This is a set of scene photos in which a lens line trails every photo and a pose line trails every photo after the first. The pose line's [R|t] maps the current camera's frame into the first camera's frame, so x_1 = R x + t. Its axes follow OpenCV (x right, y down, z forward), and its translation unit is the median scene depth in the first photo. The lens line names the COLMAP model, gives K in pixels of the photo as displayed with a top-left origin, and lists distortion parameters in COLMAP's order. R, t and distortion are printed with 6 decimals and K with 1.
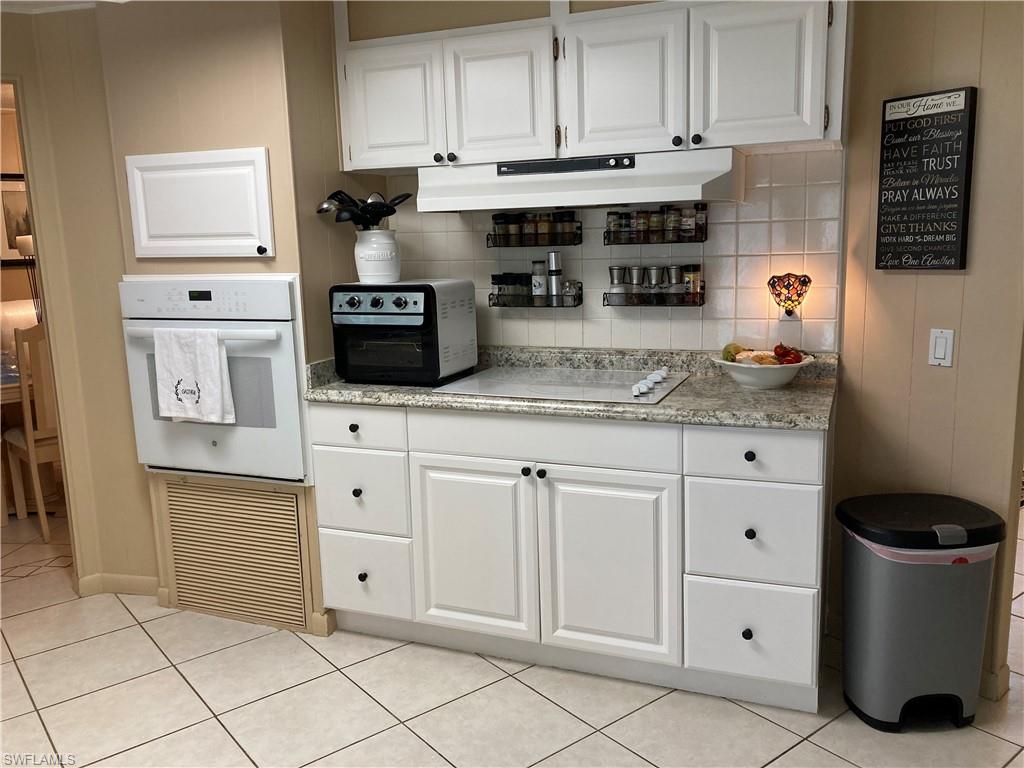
lens RADIAL K [[837.1, 0, 507.2], [0, 837.1, 376.4], [0, 0, 1]] dist [0.076580, -0.077137]
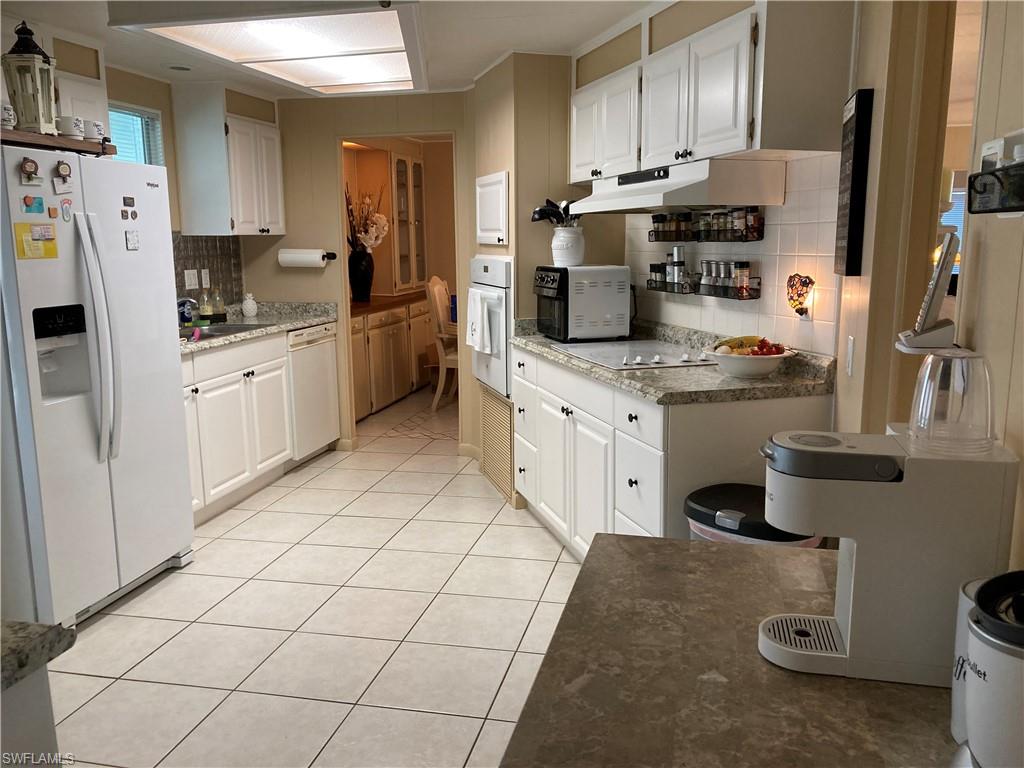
lens RADIAL K [[837.1, 0, 507.2], [0, 837.1, 376.4], [0, 0, 1]] dist [0.076580, -0.077137]
pose [[0.626895, 0.148651, -0.764791, 0.884233], [-0.137244, 0.987349, 0.079411, -0.029612], [0.766920, 0.055181, 0.639366, 0.065762]]
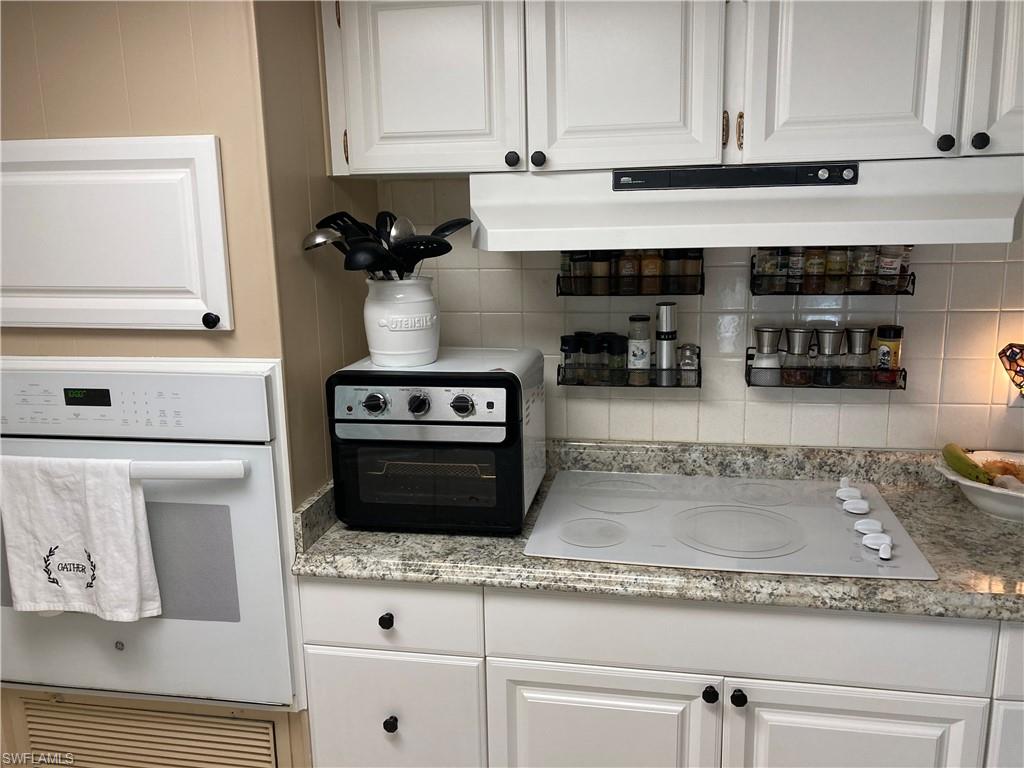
lens RADIAL K [[822.3, 0, 499.6], [0, 822.3, 370.7], [0, 0, 1]] dist [0.019244, 0.008435]
pose [[0.978649, -0.033944, 0.202718, -0.212797], [0.029557, 0.999260, 0.024630, -0.122102], [-0.203404, -0.018113, 0.978927, 0.419204]]
